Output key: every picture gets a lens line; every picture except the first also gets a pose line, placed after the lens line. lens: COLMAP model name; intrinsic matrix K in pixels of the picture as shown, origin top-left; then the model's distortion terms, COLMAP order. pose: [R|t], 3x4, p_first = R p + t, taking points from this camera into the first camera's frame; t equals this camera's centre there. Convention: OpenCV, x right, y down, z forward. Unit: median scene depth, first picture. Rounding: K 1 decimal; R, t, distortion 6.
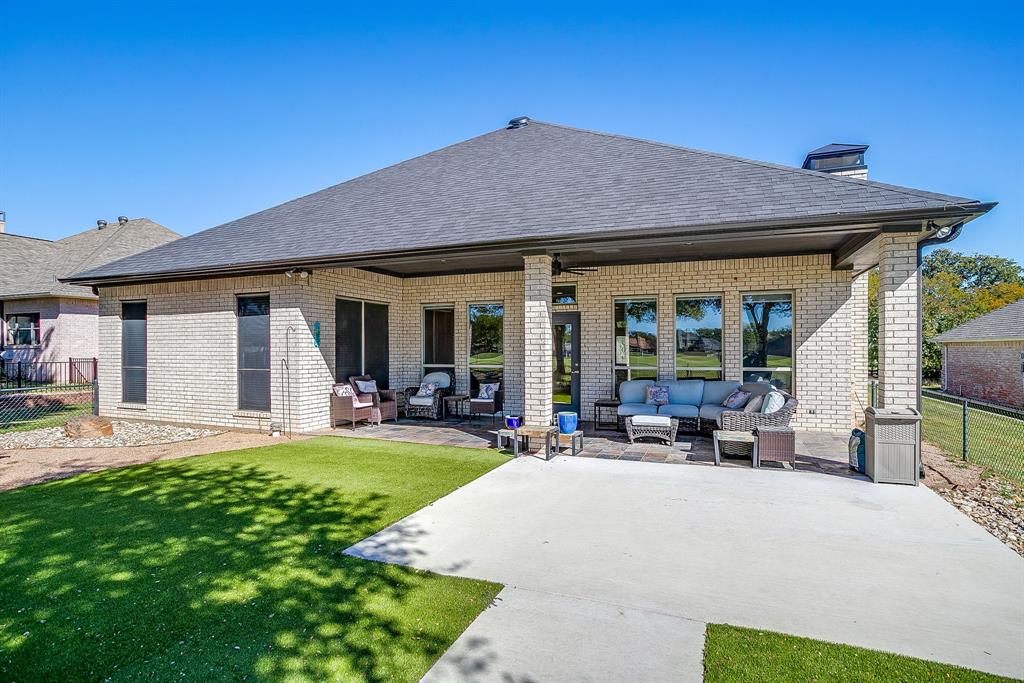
lens RADIAL K [[495.0, 0, 513.9], [0, 495.0, 343.1], [0, 0, 1]] dist [-0.041095, 0.018385]
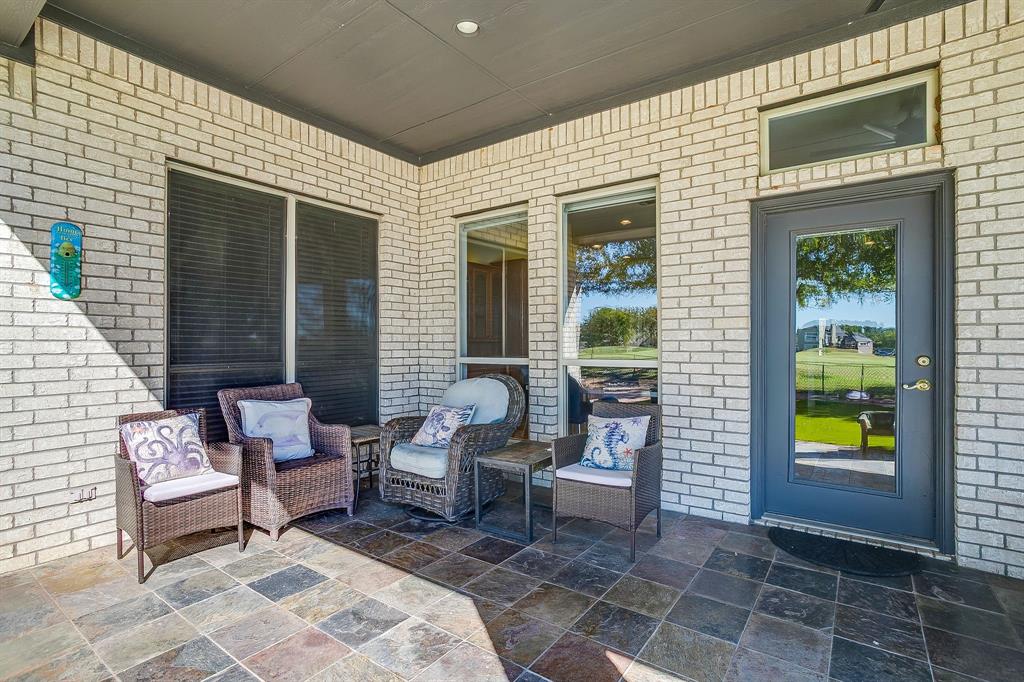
lens RADIAL K [[495.0, 0, 506.2], [0, 495.0, 344.1], [0, 0, 1]] dist [-0.041095, 0.018385]
pose [[0.962094, -0.001391, -0.272715, -0.031815], [0.004460, 0.999934, 0.010632, 0.030161], [0.272682, -0.011445, 0.962036, 0.671669]]
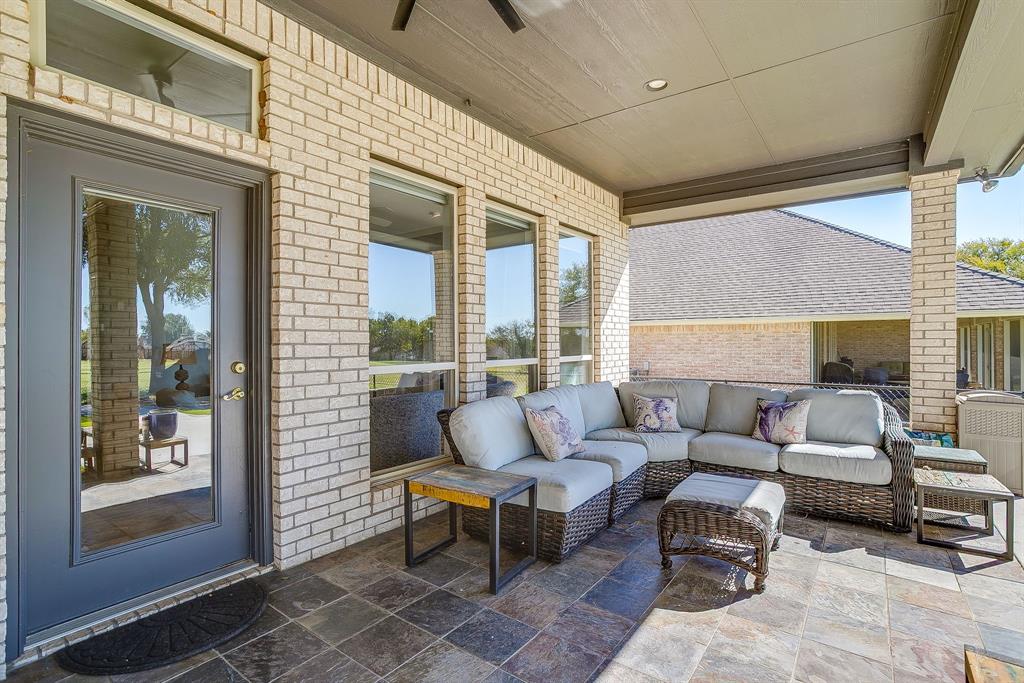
lens RADIAL K [[495.0, 0, 515.1], [0, 495.0, 340.7], [0, 0, 1]] dist [-0.041095, 0.018385]
pose [[0.259464, 0.001147, 0.965752, -0.091607], [-0.007551, 0.999971, 0.000841, 0.028193], [-0.965723, -0.007510, 0.259465, 0.801702]]
